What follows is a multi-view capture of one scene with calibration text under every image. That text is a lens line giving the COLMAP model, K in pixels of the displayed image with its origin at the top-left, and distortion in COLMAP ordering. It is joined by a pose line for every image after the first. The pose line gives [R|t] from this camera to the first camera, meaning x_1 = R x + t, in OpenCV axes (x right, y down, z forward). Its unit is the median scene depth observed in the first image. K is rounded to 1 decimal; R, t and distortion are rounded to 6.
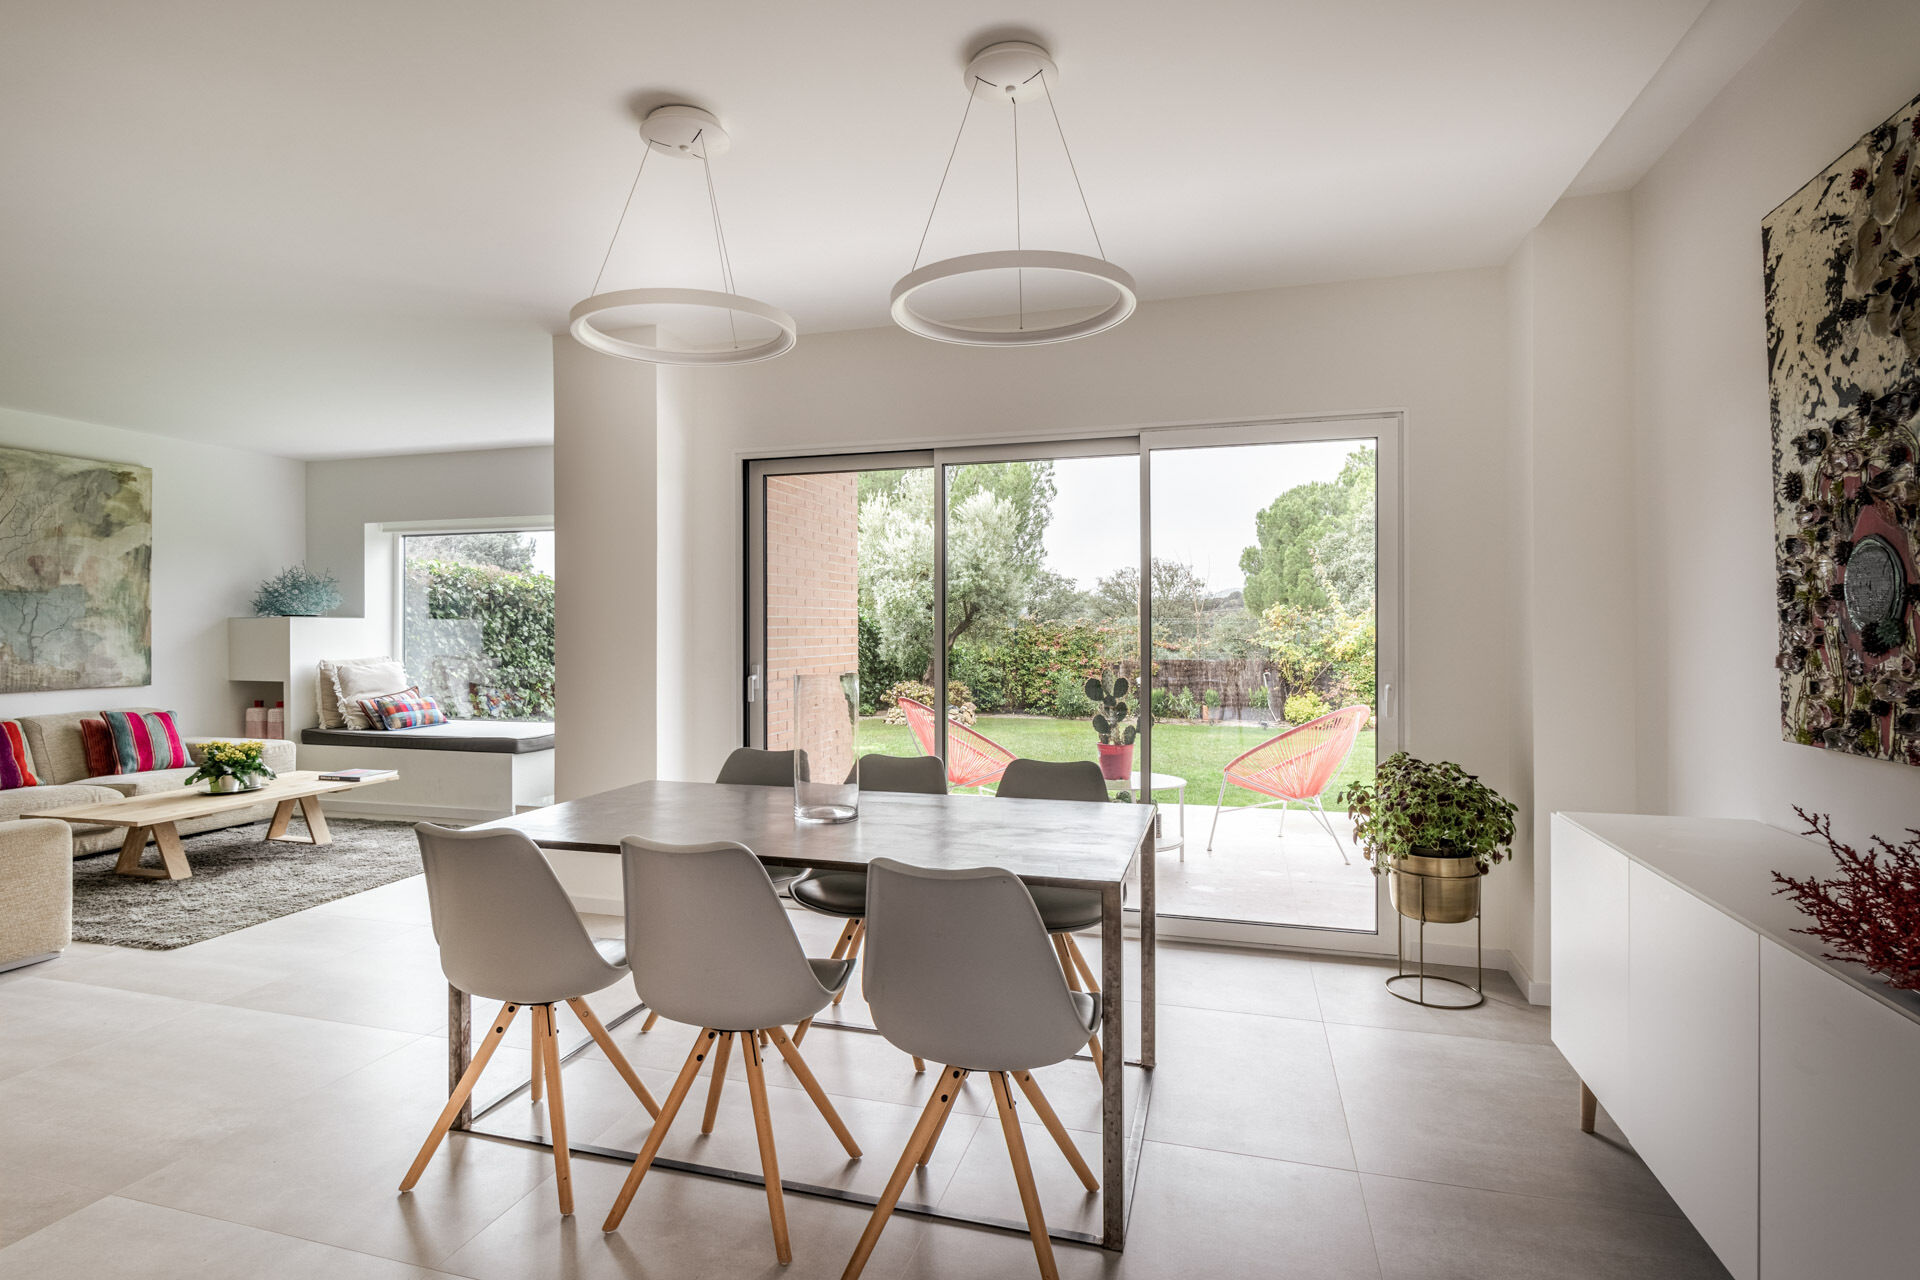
lens RADIAL K [[891.7, 0, 959.1], [0, 891.7, 631.9], [0, 0, 1]] dist [-0.003707, 0.000407]
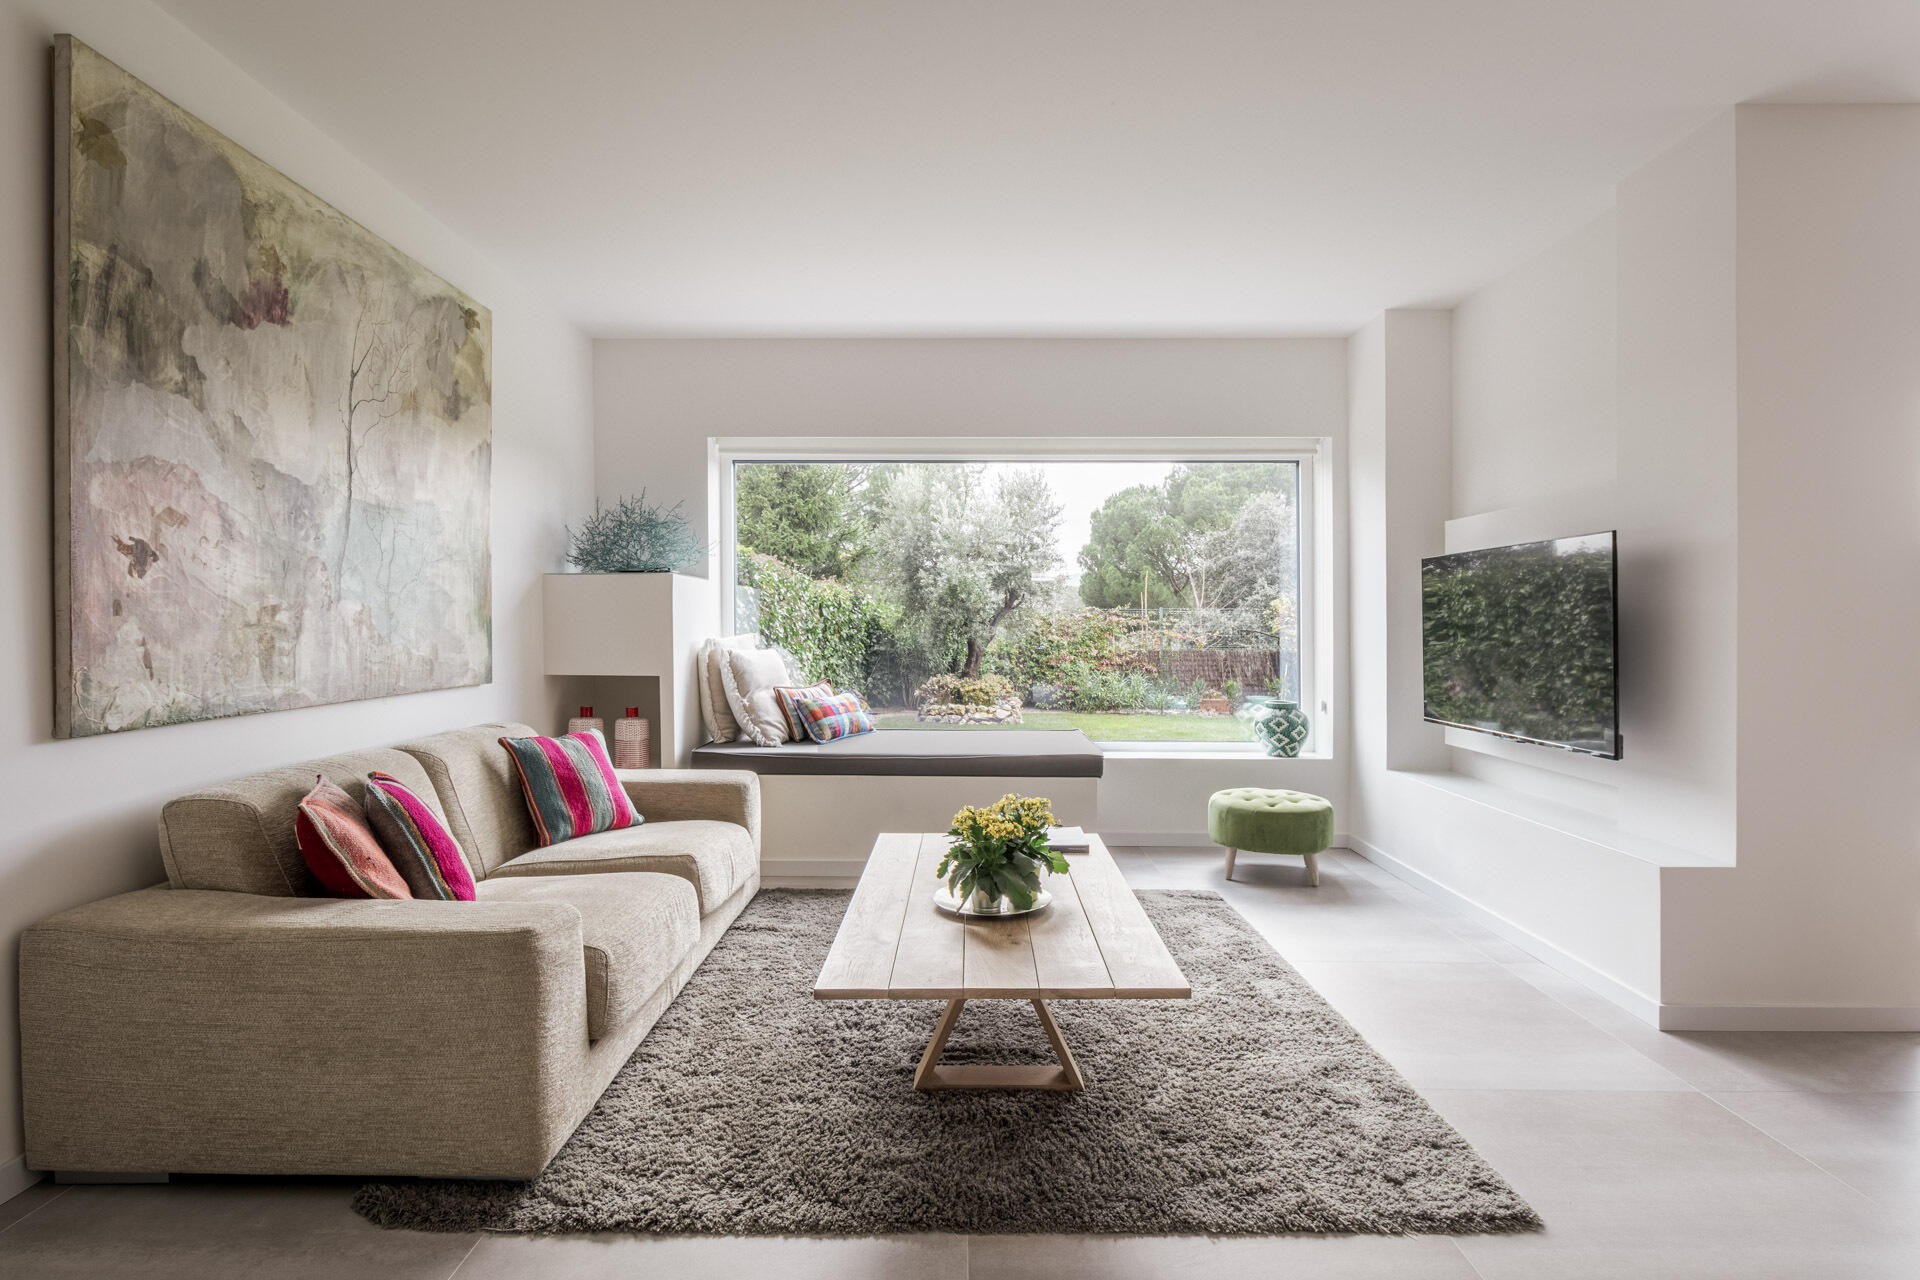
lens RADIAL K [[891.7, 0, 966.8], [0, 891.7, 630.9], [0, 0, 1]] dist [-0.003707, 0.000407]
pose [[0.953034, -0.006945, 0.302784, -0.101345], [0.007487, 0.999972, -0.000627, 0.003605], [-0.302771, 0.002865, 0.953059, 0.045040]]
